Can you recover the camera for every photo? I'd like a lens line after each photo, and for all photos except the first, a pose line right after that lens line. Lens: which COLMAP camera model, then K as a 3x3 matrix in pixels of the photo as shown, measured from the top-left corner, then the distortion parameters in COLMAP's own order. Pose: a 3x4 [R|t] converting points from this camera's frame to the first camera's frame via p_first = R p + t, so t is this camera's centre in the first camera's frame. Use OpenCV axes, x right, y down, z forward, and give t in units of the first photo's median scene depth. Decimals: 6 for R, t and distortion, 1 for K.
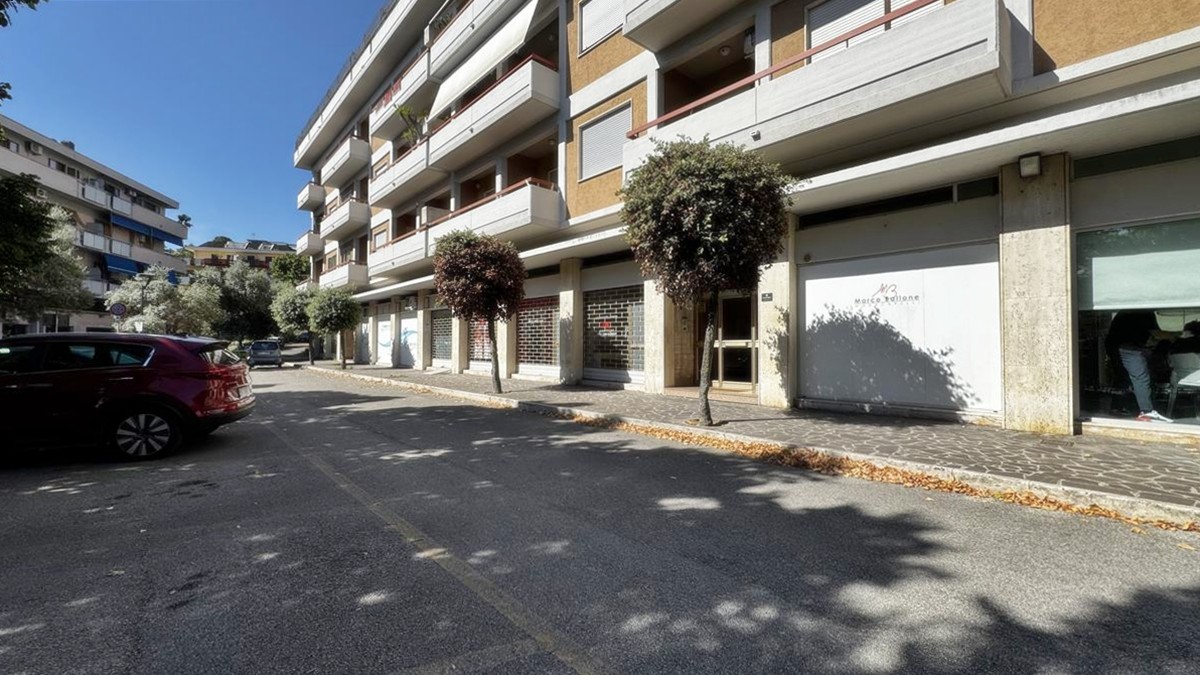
lens RADIAL K [[476.1, 0, 600.1], [0, 476.1, 337.9], [0, 0, 1]] dist [0.000120, -0.000059]
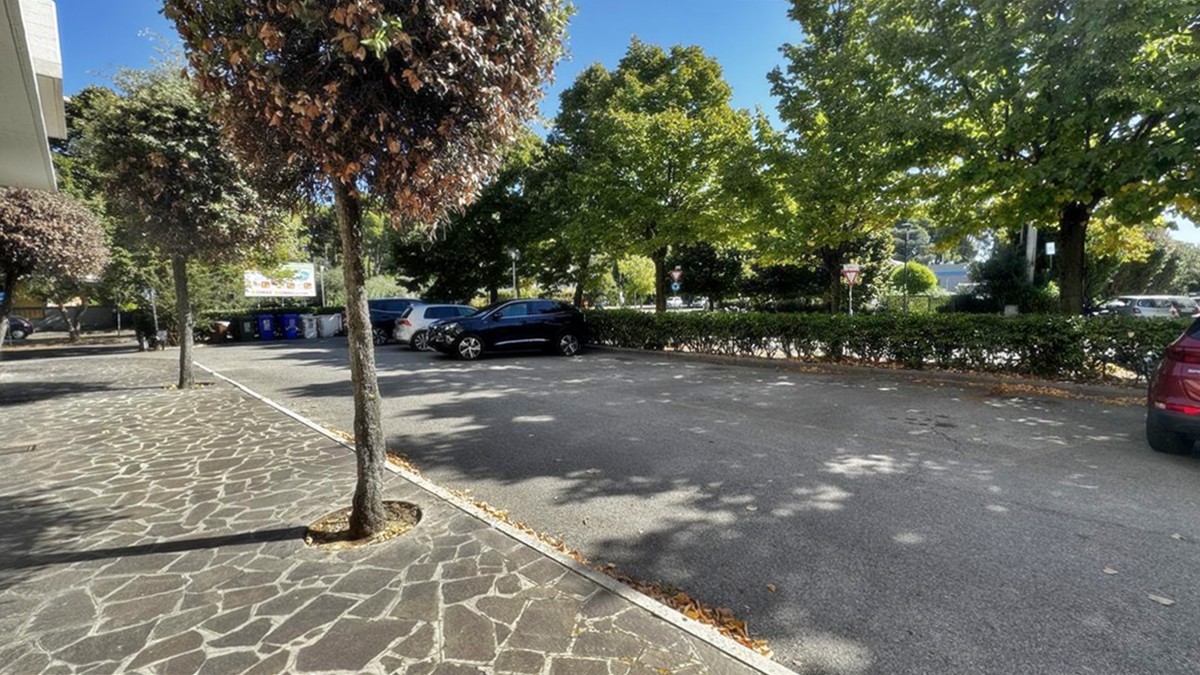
lens RADIAL K [[476.1, 0, 601.7], [0, 476.1, 335.9], [0, 0, 1]] dist [0.000120, -0.000059]
pose [[-0.996751, 0.017448, -0.078635, 0.020597], [0.011913, 0.997454, 0.070314, -0.002283], [0.079662, 0.069149, -0.994421, 0.561356]]
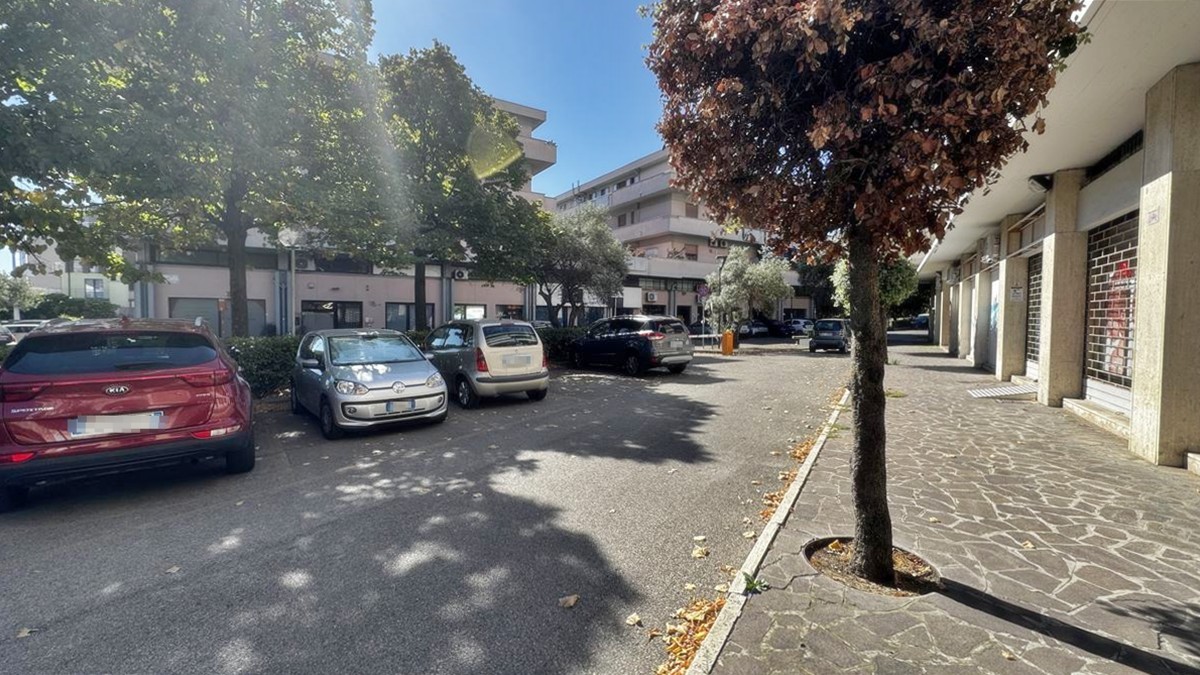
lens RADIAL K [[476.1, 0, 599.8], [0, 476.1, 334.8], [0, 0, 1]] dist [0.000120, -0.000059]
pose [[0.291903, 0.031817, -0.955919, -0.028886], [0.008990, 0.999311, 0.036006, -0.002057], [0.956406, -0.019104, 0.291415, 0.527255]]
